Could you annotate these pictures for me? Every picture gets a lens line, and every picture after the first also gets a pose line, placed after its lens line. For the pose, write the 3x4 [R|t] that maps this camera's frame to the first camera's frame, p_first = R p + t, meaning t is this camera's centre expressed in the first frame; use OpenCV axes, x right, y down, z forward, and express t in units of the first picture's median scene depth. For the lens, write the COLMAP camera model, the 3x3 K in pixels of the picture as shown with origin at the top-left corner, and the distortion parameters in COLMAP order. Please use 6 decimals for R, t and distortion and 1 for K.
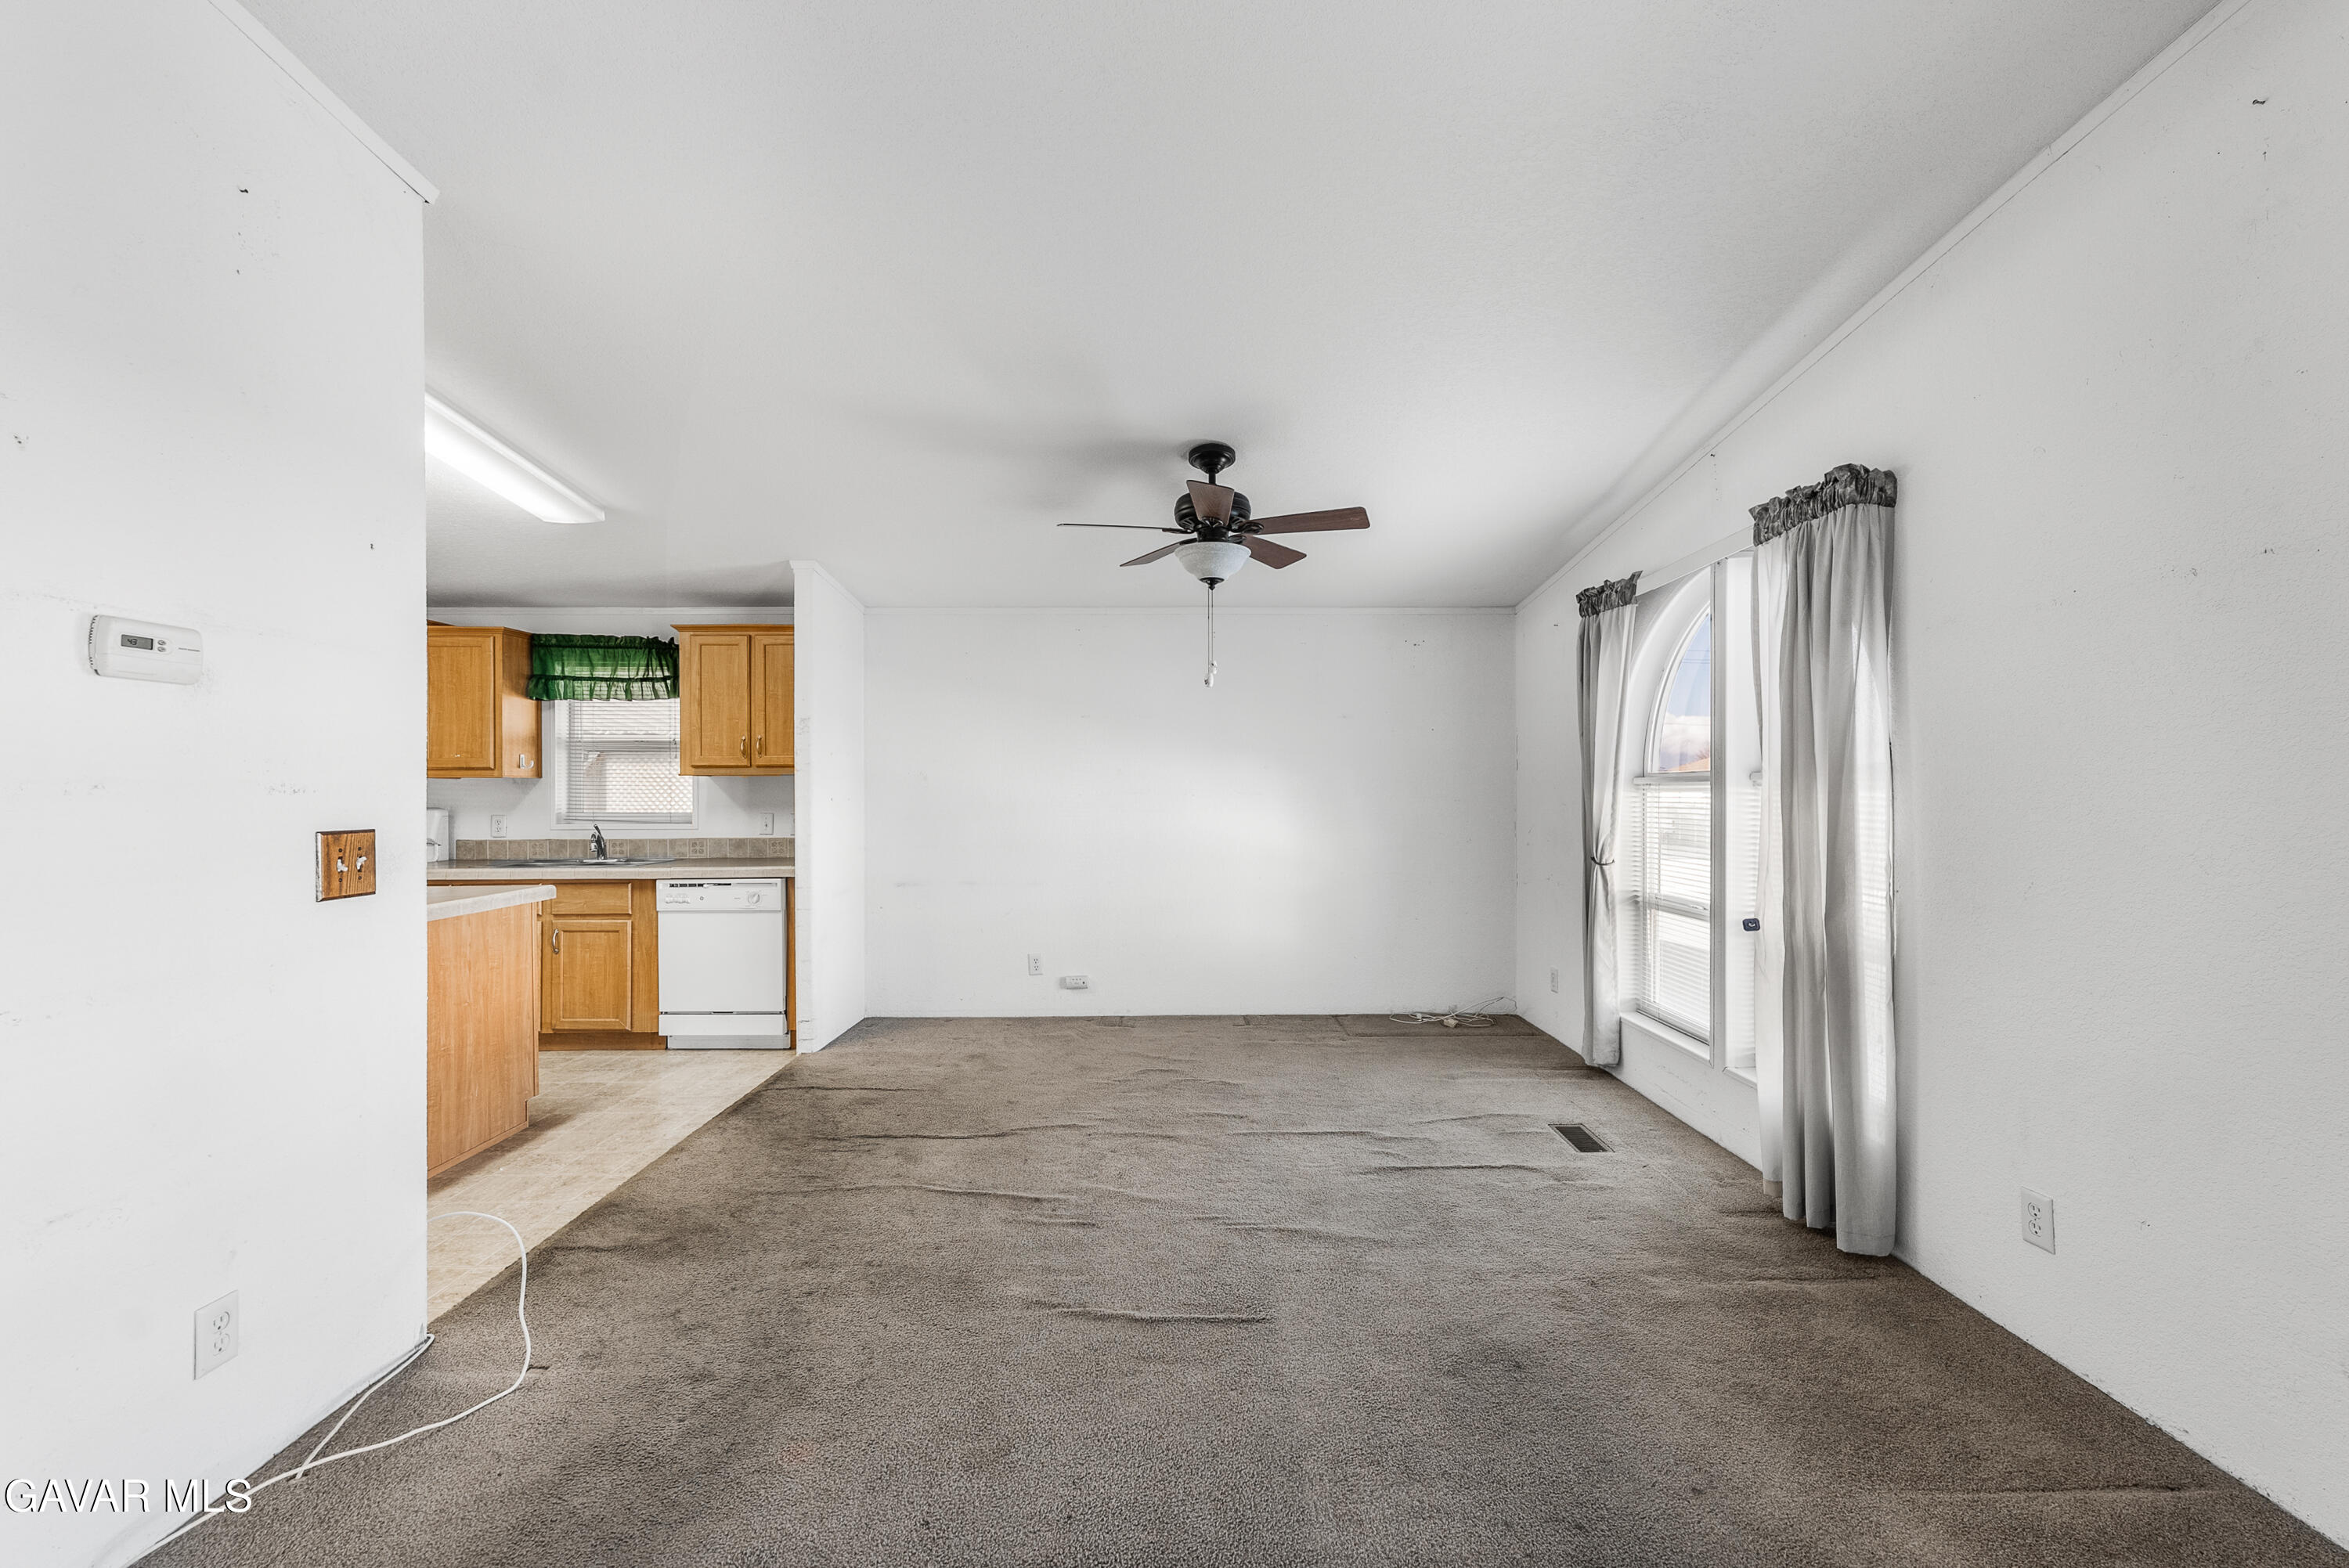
lens RADIAL K [[950.6, 0, 1182.0], [0, 950.6, 790.5], [0, 0, 1]] dist [0.000862, 0.000021]
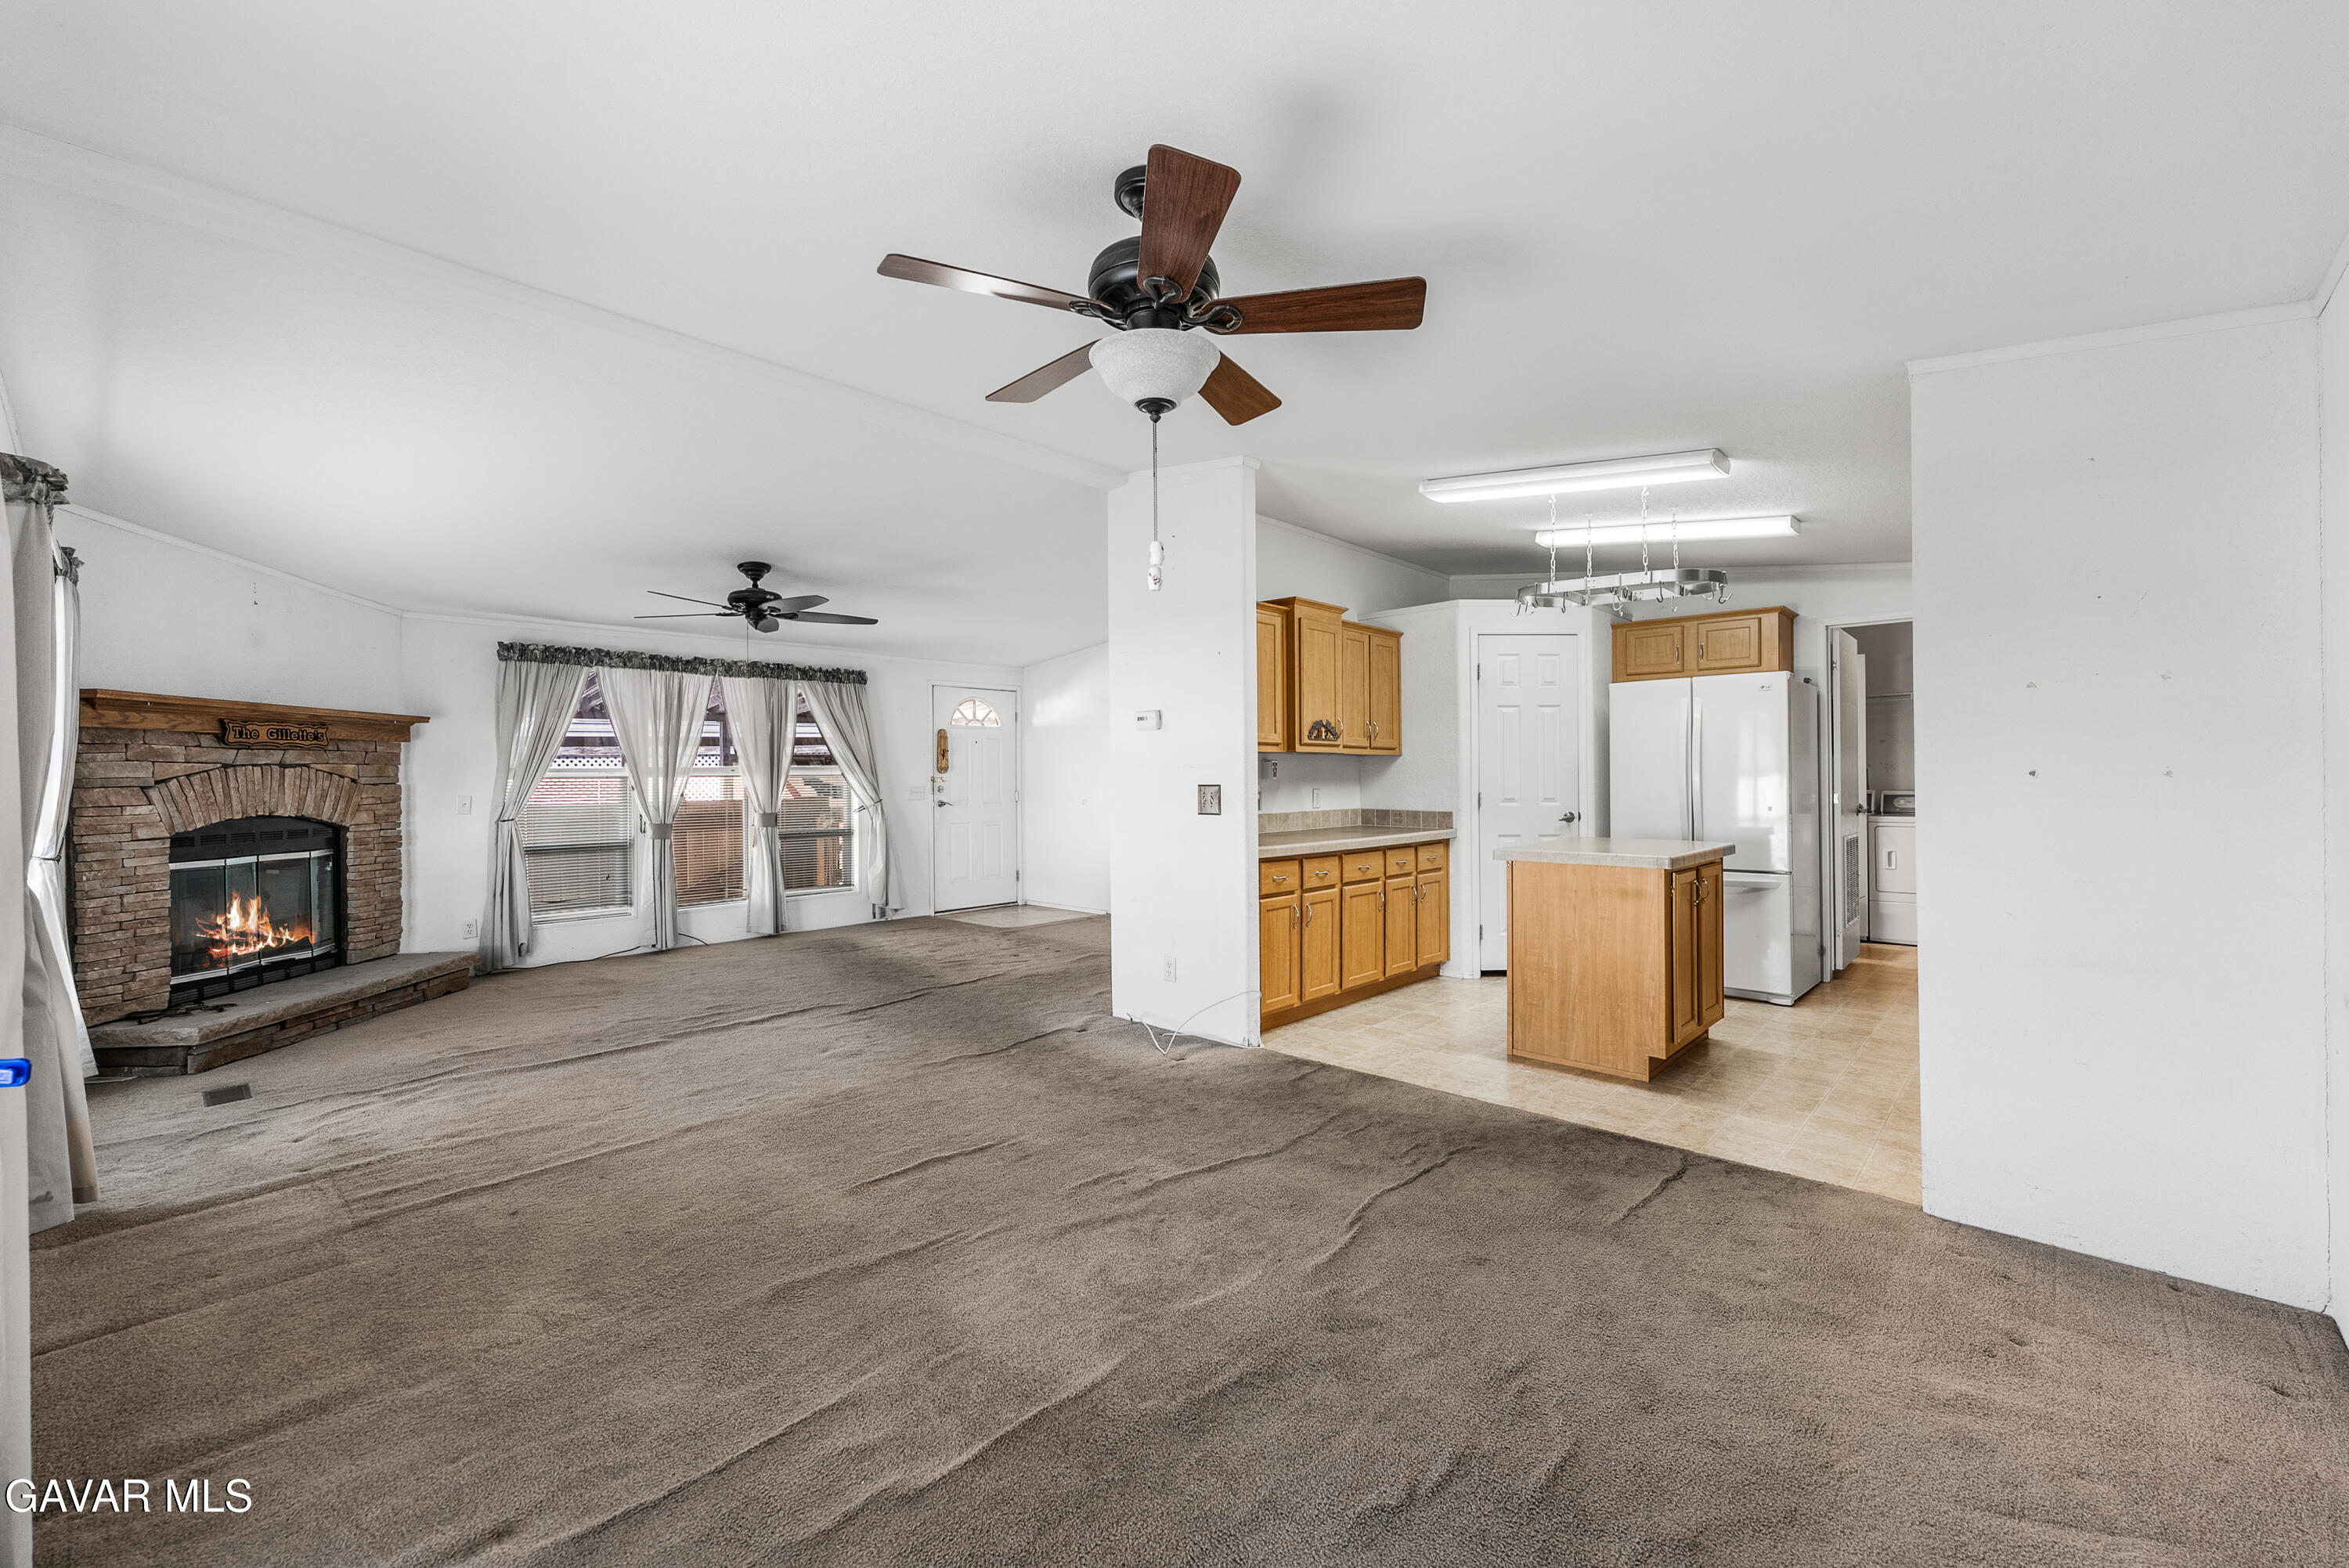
lens RADIAL K [[948.2, 0, 1182.5], [0, 948.2, 768.4], [0, 0, 1]] dist [0.000344, 0.000124]
pose [[-0.689538, 0.006775, -0.724217, 0.332171], [0.010478, 0.999945, -0.000623, 0.001834], [0.724173, -0.008018, -0.689571, 1.057650]]
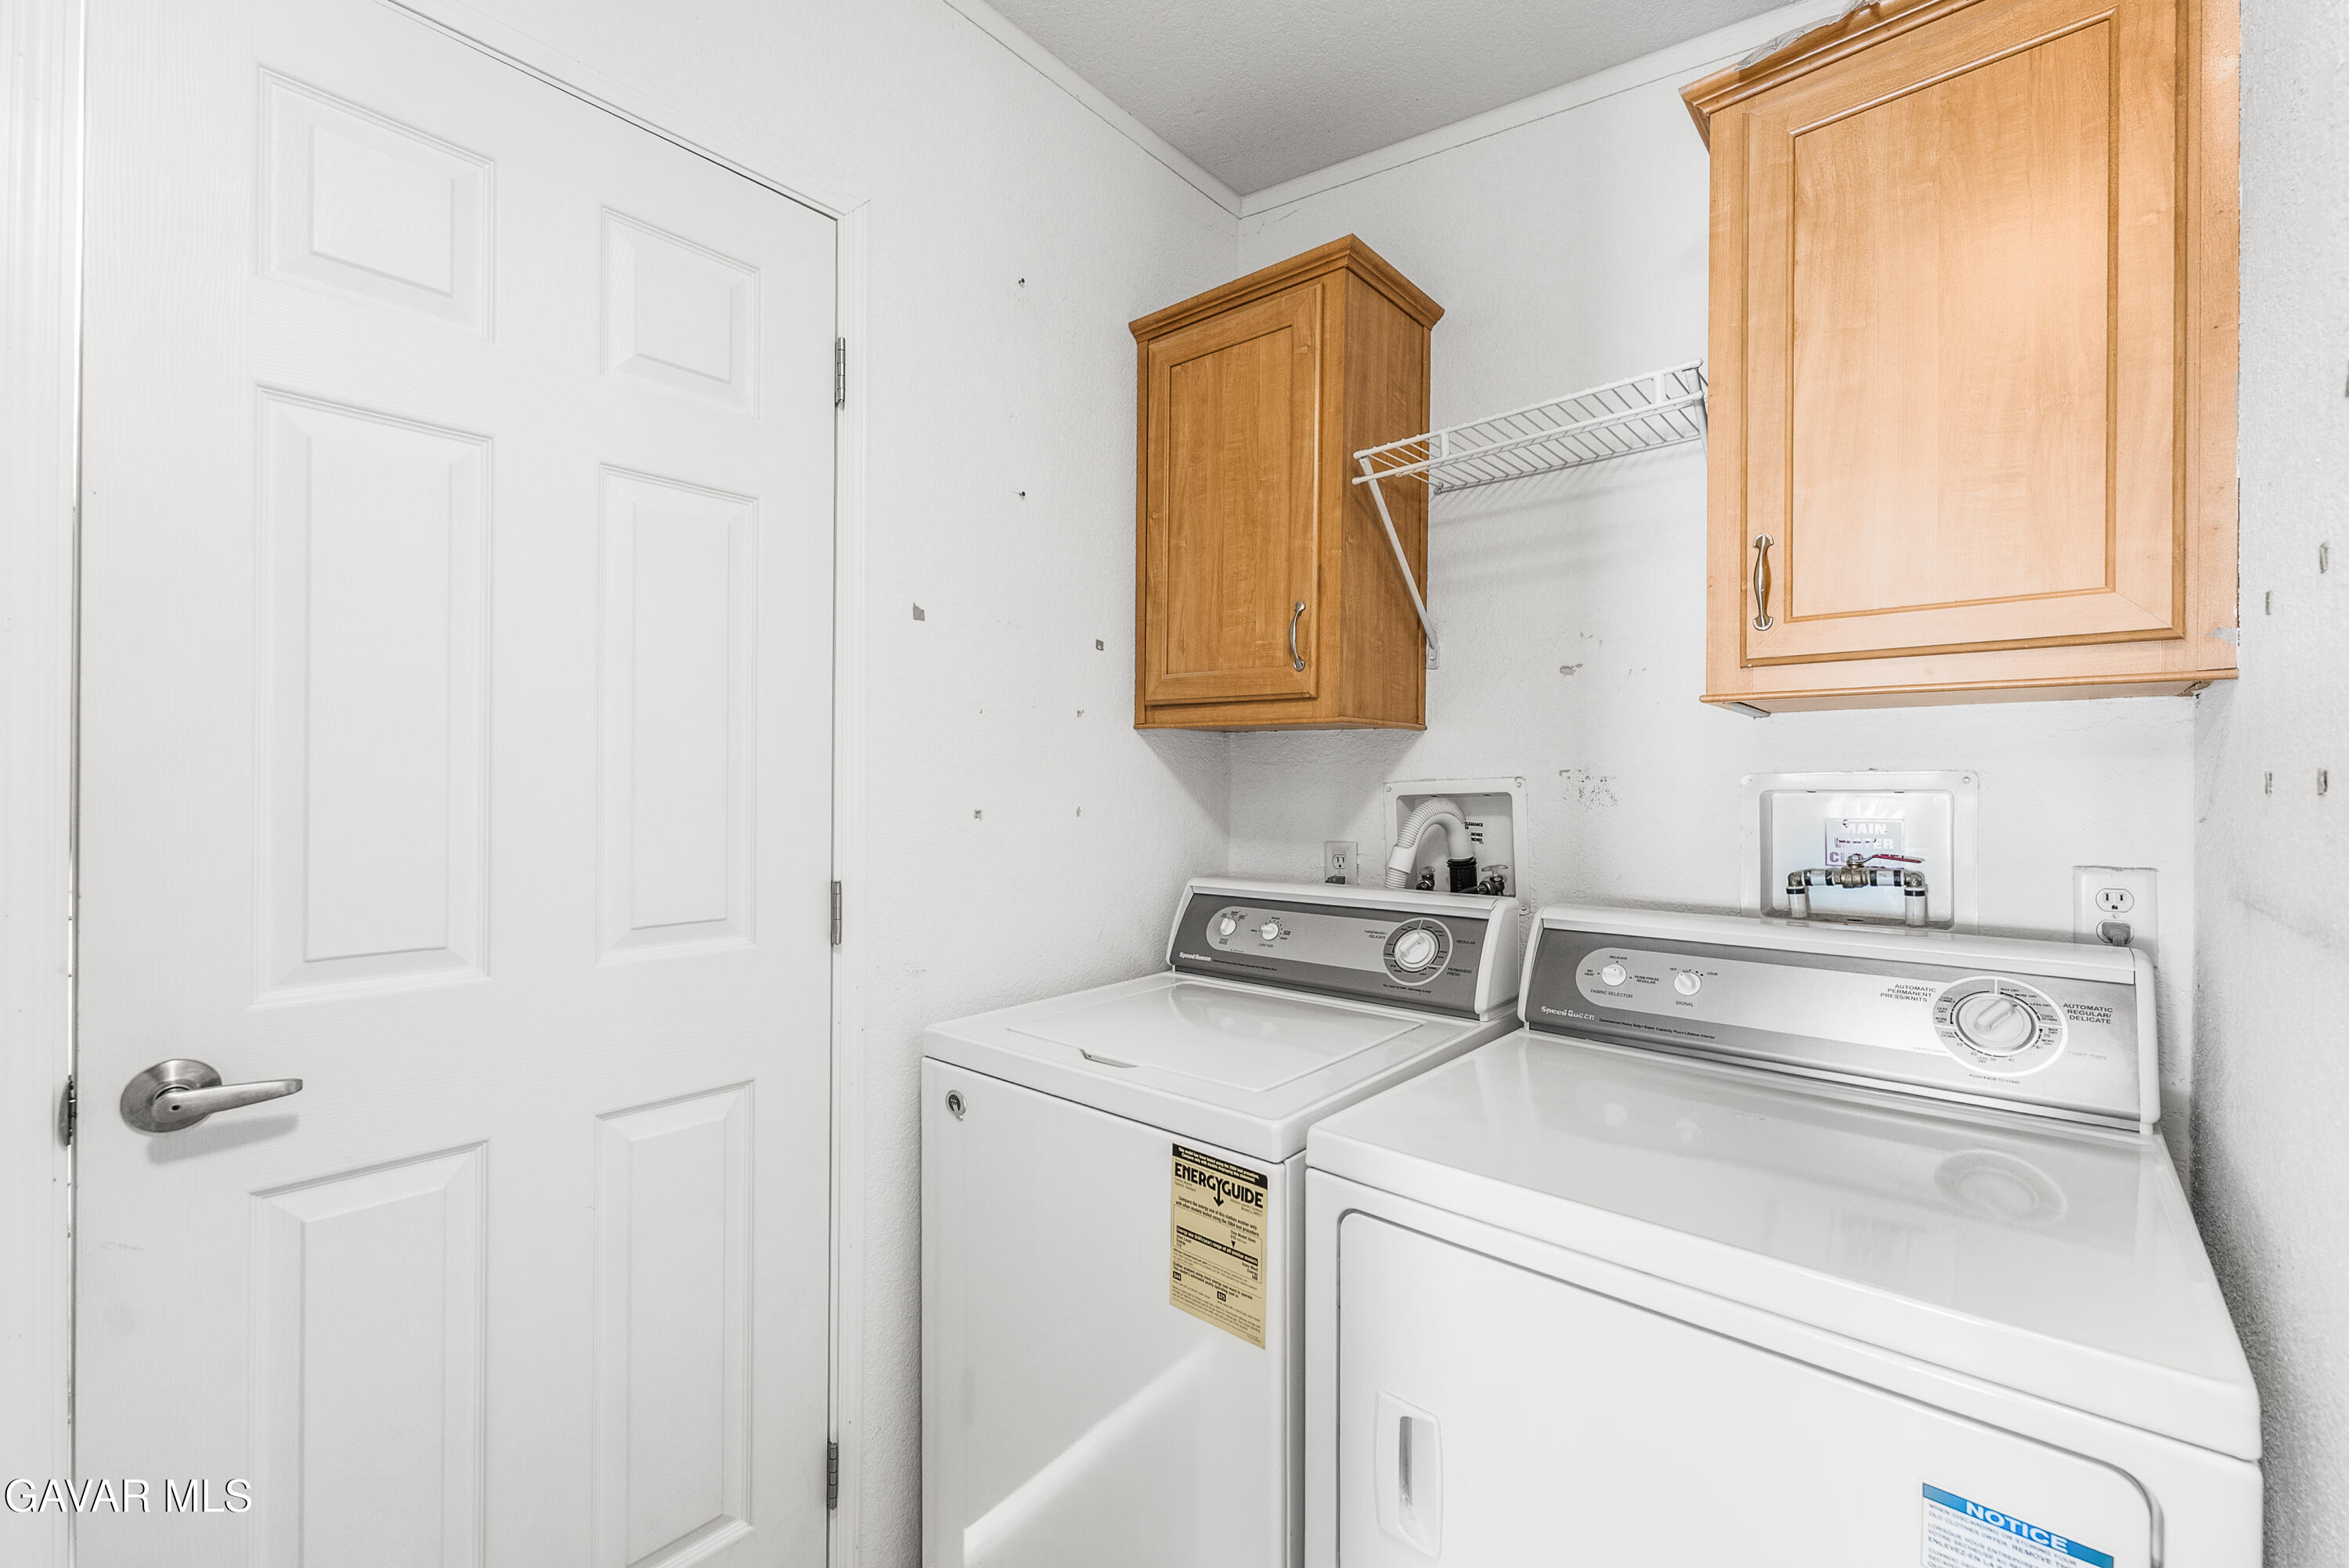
lens RADIAL K [[959.3, 0, 1182.7], [0, 959.3, 780.1], [0, 0, 1]] dist [0.000884, 0.000664]
pose [[-0.667375, 0.001748, -0.744720, -1.330486], [-0.001201, 0.999993, 0.003423, 0.008039], [0.744721, 0.003179, -0.667368, 0.935727]]
